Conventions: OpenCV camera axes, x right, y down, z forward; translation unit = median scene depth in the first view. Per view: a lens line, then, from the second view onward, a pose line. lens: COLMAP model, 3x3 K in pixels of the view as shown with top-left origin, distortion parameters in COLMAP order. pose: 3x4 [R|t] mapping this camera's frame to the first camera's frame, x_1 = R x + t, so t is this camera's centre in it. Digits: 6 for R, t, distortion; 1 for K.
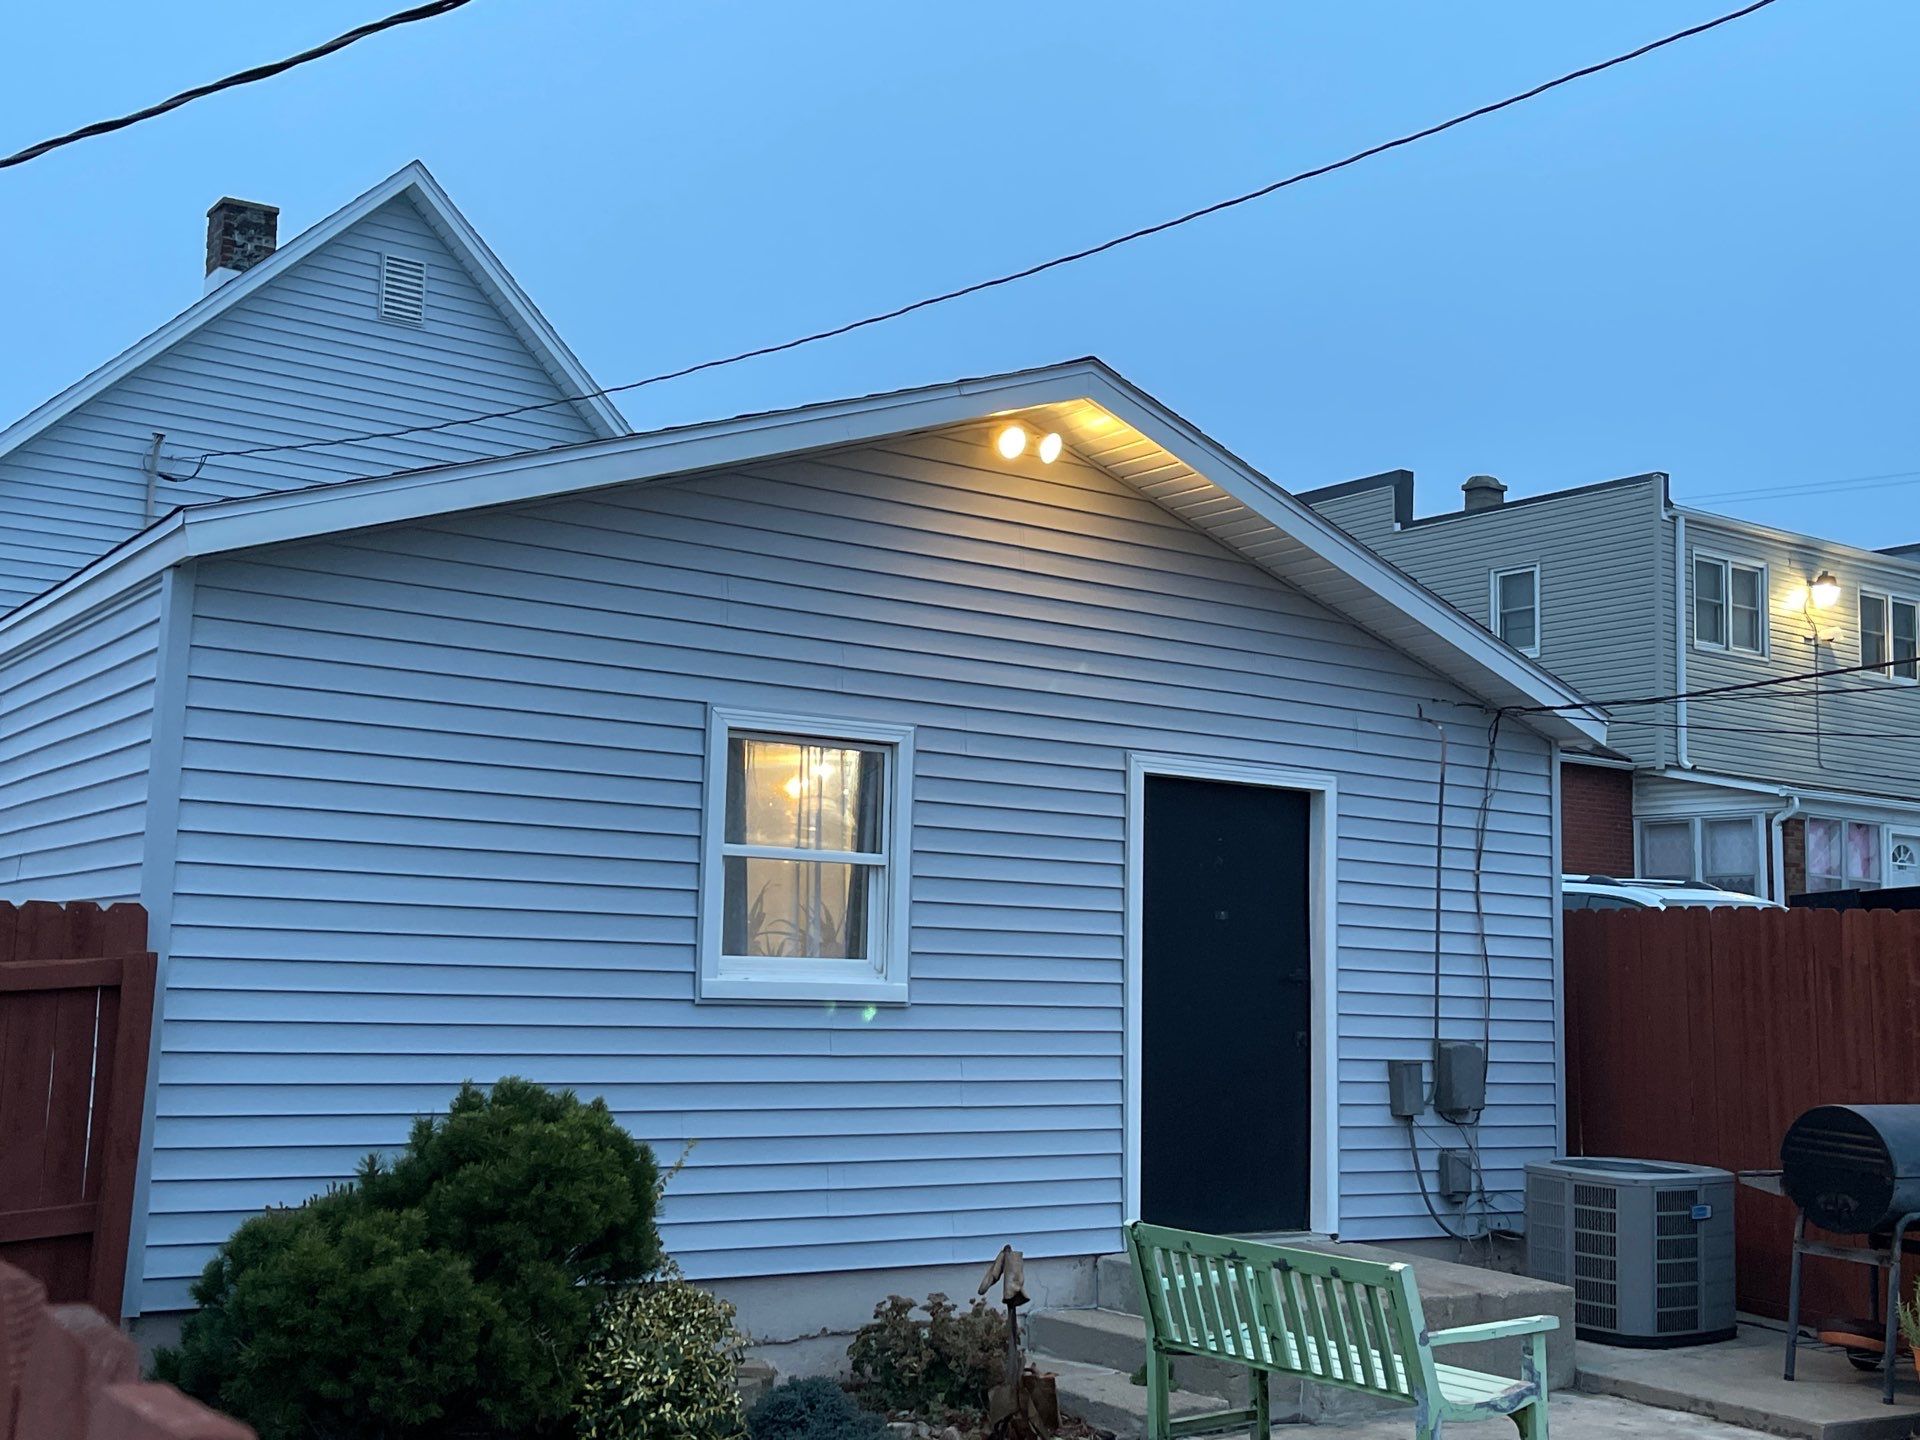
lens RADIAL K [[2189.8, 0, 957.6], [0, 2189.8, 721.0], [0, 0, 1]] dist [0.054263, 0.000000]
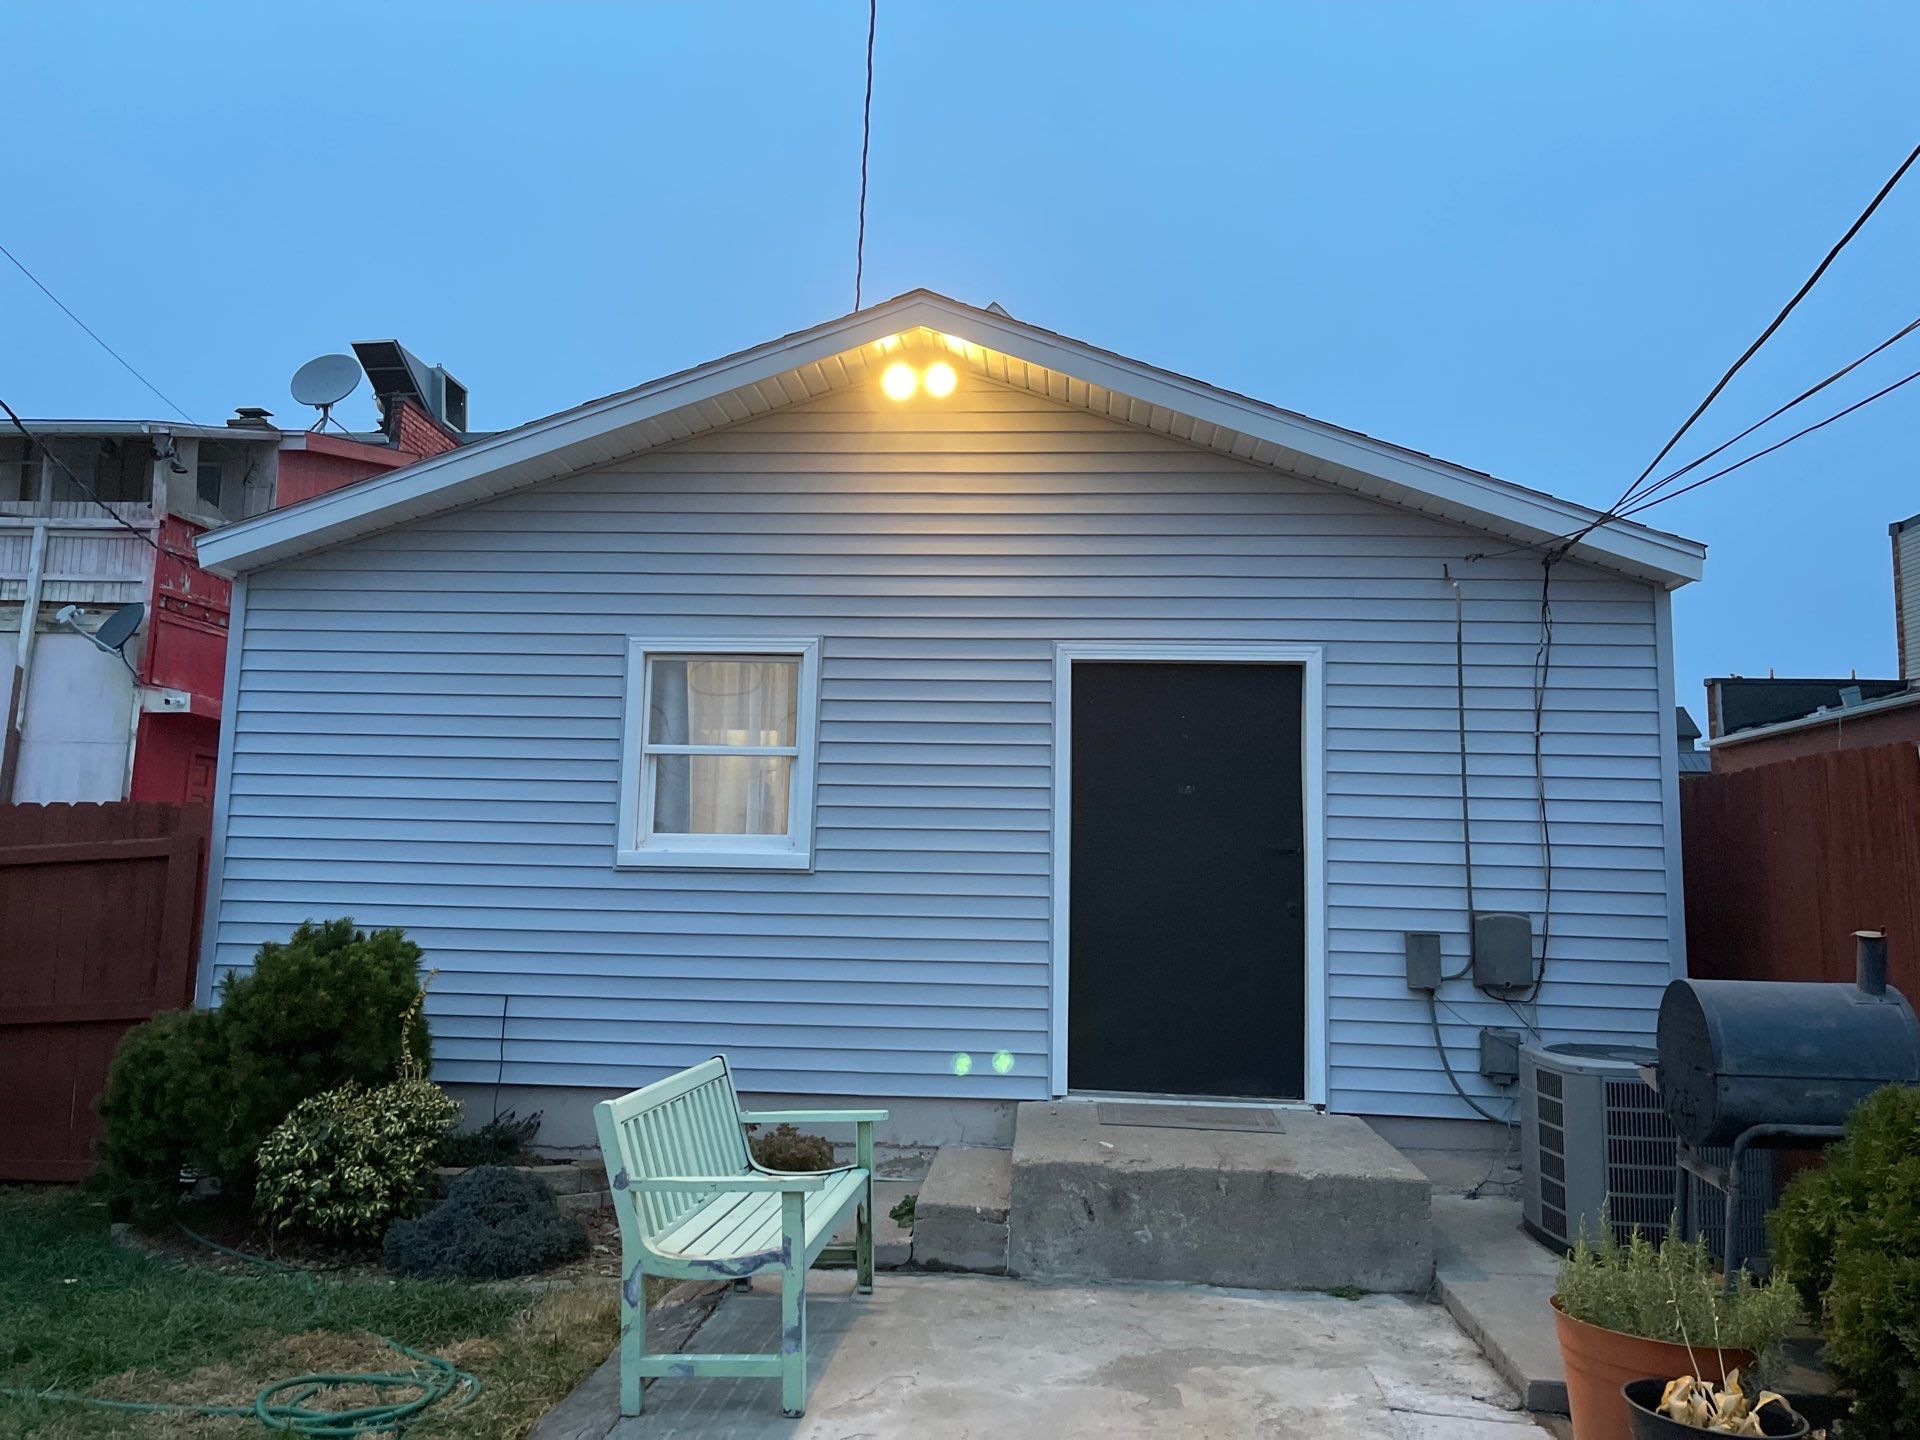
lens RADIAL K [[1506.2, 0, 963.7], [0, 1506.2, 705.9], [0, 0, 1]] dist [0.022071, -0.020726]
pose [[0.770629, -0.082812, -0.631880, 0.488968], [0.075130, 0.996412, -0.038958, 0.068241], [0.632840, -0.017451, 0.774086, 0.372016]]
